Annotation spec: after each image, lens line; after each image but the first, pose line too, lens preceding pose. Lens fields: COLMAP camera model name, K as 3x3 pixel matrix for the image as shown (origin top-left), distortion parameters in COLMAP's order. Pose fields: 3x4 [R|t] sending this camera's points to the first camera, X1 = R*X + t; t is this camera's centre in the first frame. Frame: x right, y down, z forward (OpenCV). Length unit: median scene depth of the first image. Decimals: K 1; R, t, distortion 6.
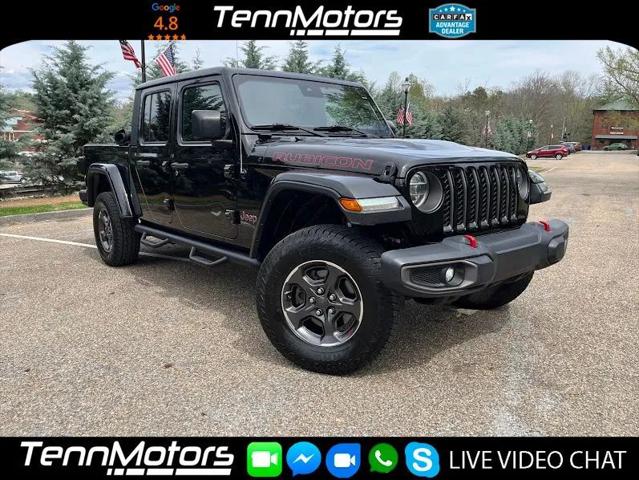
lens RADIAL K [[1003.2, 0, 318.9], [0, 1003.2, 248.5], [0, 0, 1]] dist [0.156717, -0.082398]
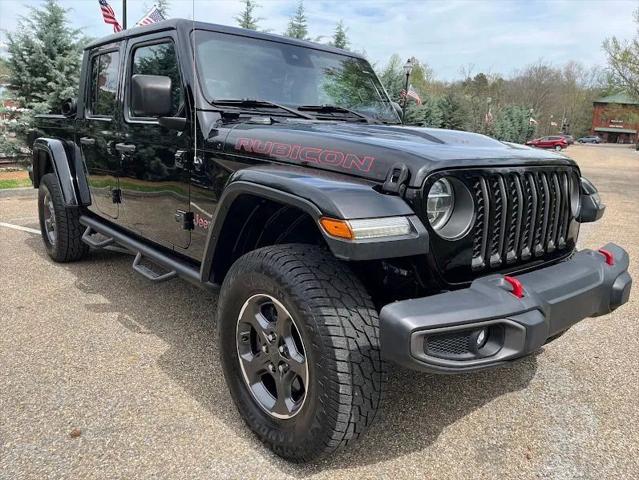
lens RADIAL K [[629.4, 0, 319.5], [0, 629.4, 240.0], [0, 0, 1]] dist [0.044471, -0.020395]
pose [[0.998919, 0.044784, -0.012493, 0.022295], [-0.043568, 0.995444, 0.084815, -0.059854], [0.016234, -0.084179, 0.996318, 0.511255]]
